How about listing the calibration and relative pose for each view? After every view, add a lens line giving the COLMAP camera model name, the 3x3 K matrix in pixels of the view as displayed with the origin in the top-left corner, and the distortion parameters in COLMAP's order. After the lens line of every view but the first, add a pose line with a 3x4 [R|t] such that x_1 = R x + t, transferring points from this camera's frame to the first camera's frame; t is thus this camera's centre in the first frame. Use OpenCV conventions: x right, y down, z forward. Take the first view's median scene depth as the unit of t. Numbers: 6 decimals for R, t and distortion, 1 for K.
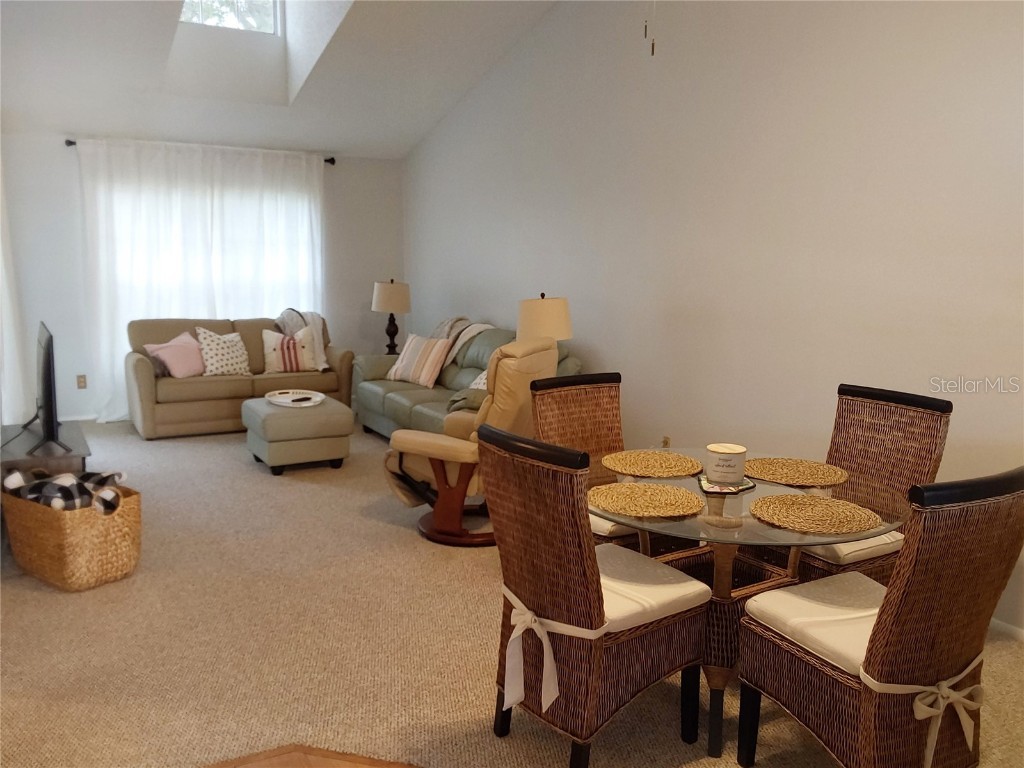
lens RADIAL K [[851.3, 0, 512.0], [0, 851.3, 384.0], [0, 0, 1]] dist [0.116636, -0.168481]
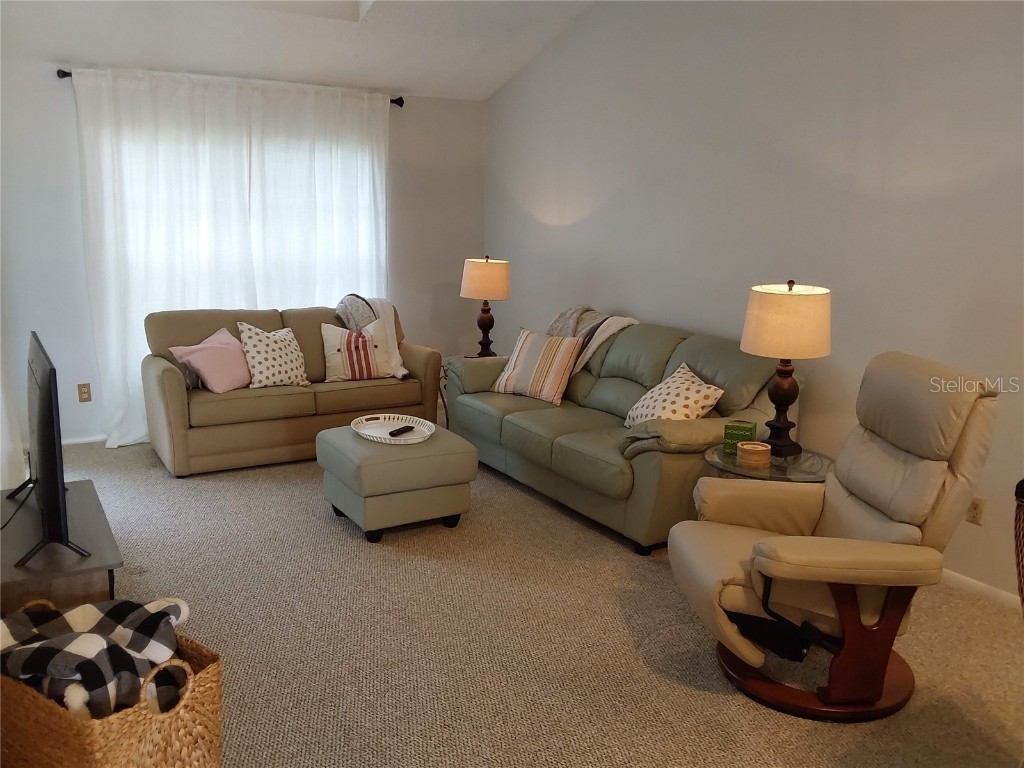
lens RADIAL K [[851.3, 0, 512.0], [0, 851.3, 384.0], [0, 0, 1]] dist [0.116636, -0.168481]
pose [[0.999912, -0.004619, 0.012397, -0.137736], [0.004157, 0.999306, 0.037016, -0.039116], [-0.012560, -0.036961, 0.999238, 0.248055]]
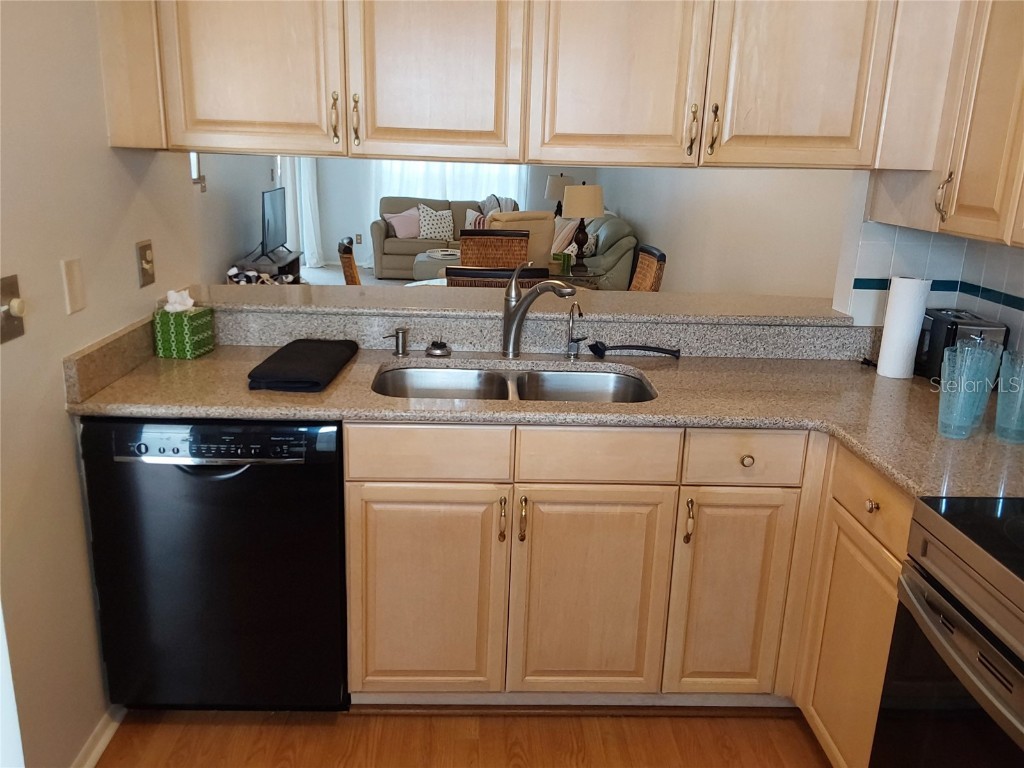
lens RADIAL K [[851.3, 0, 512.0], [0, 851.3, 384.0], [0, 0, 1]] dist [0.116636, -0.168481]
pose [[0.881783, 0.140825, -0.450142, 0.441402], [-0.093709, 0.987668, 0.125420, 0.035459], [0.462253, -0.068411, 0.884105, -0.188962]]
